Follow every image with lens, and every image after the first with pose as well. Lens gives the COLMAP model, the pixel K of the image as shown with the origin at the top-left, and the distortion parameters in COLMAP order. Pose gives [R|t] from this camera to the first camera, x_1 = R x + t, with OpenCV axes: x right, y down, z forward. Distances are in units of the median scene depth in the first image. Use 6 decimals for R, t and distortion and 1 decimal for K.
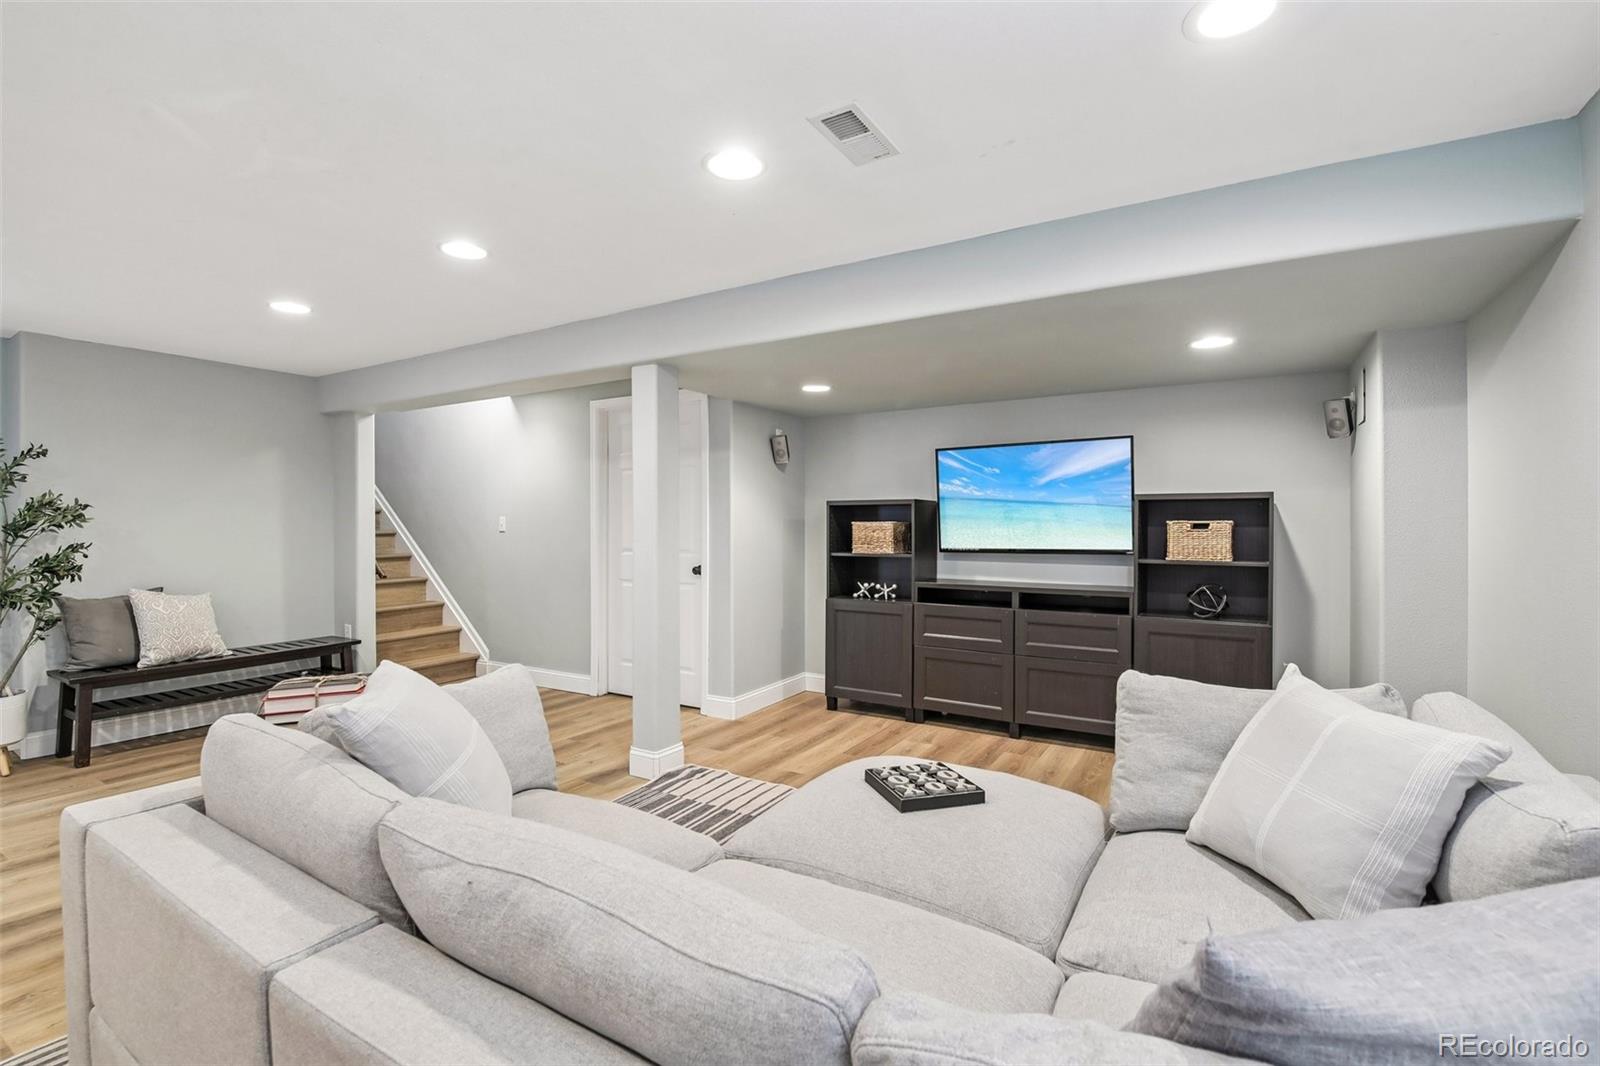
lens RADIAL K [[688.3, 0, 800.0], [0, 688.3, 533.0], [0, 0, 1]] dist [-0.000025, -0.000014]
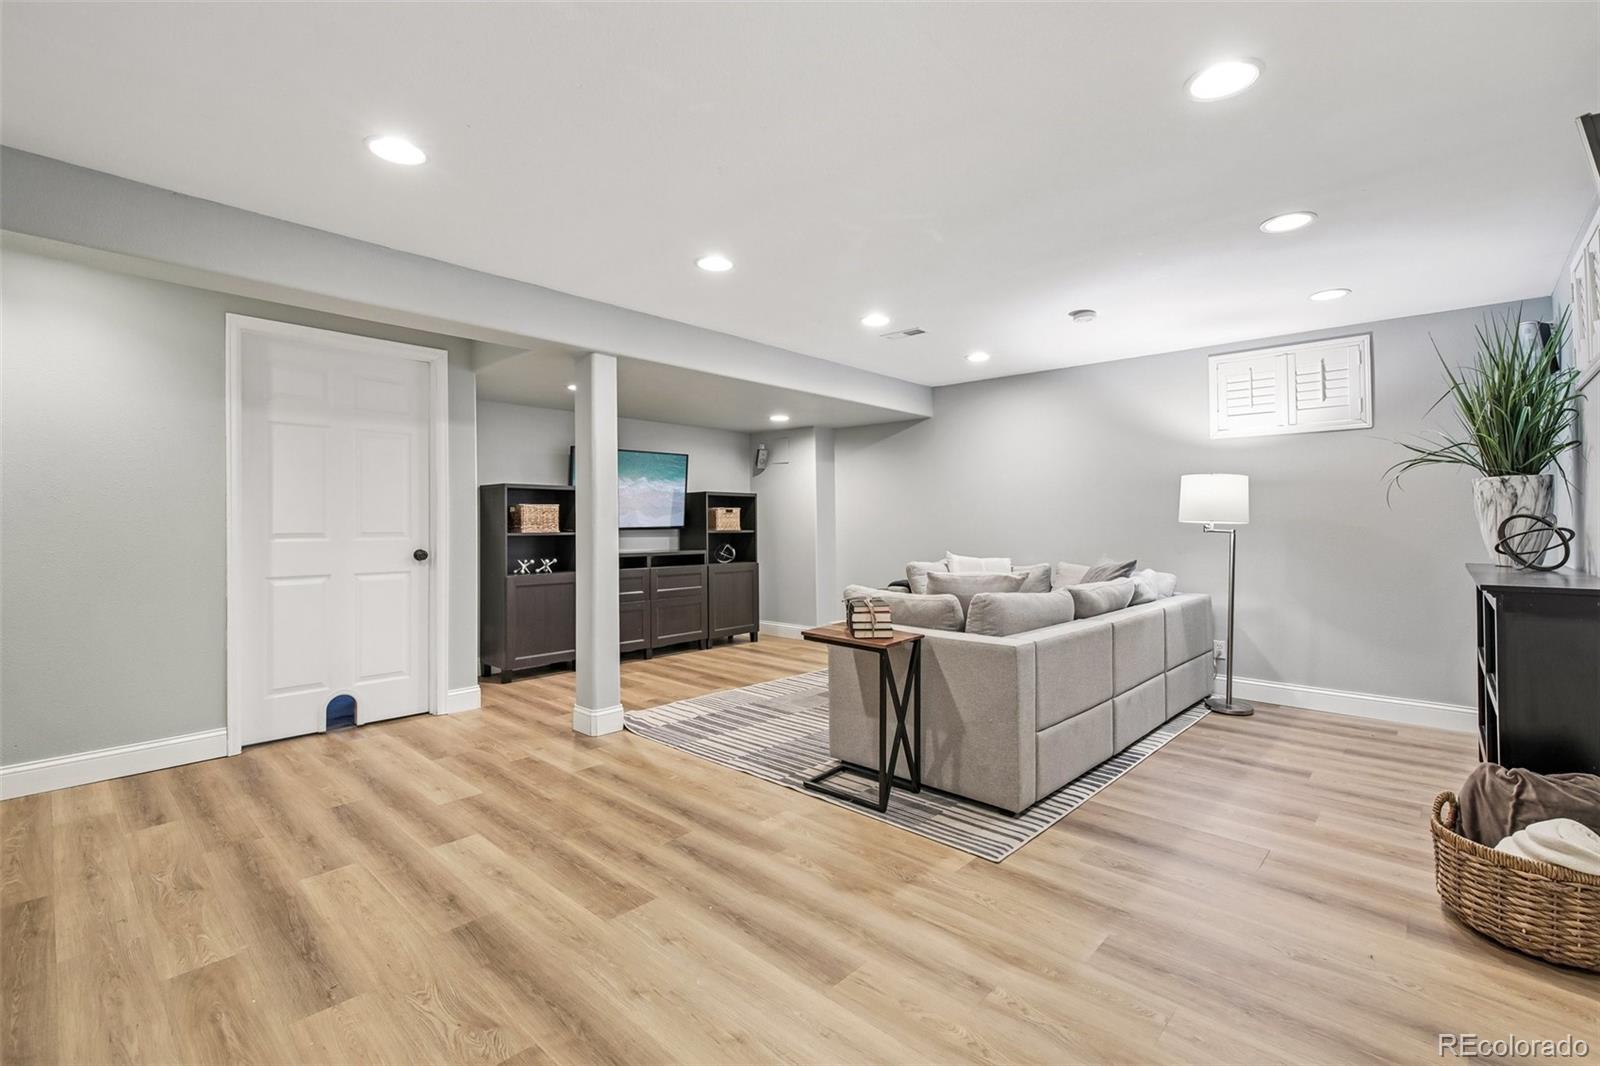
lens RADIAL K [[717.5, 0, 777.1], [0, 717.5, 523.8], [0, 0, 1]] dist [0.000038, -0.000065]
pose [[0.226714, -0.002225, 0.973959, -1.158023], [0.011445, 0.999934, -0.000380, 0.024571], [-0.973894, 0.011234, 0.226724, 0.437296]]
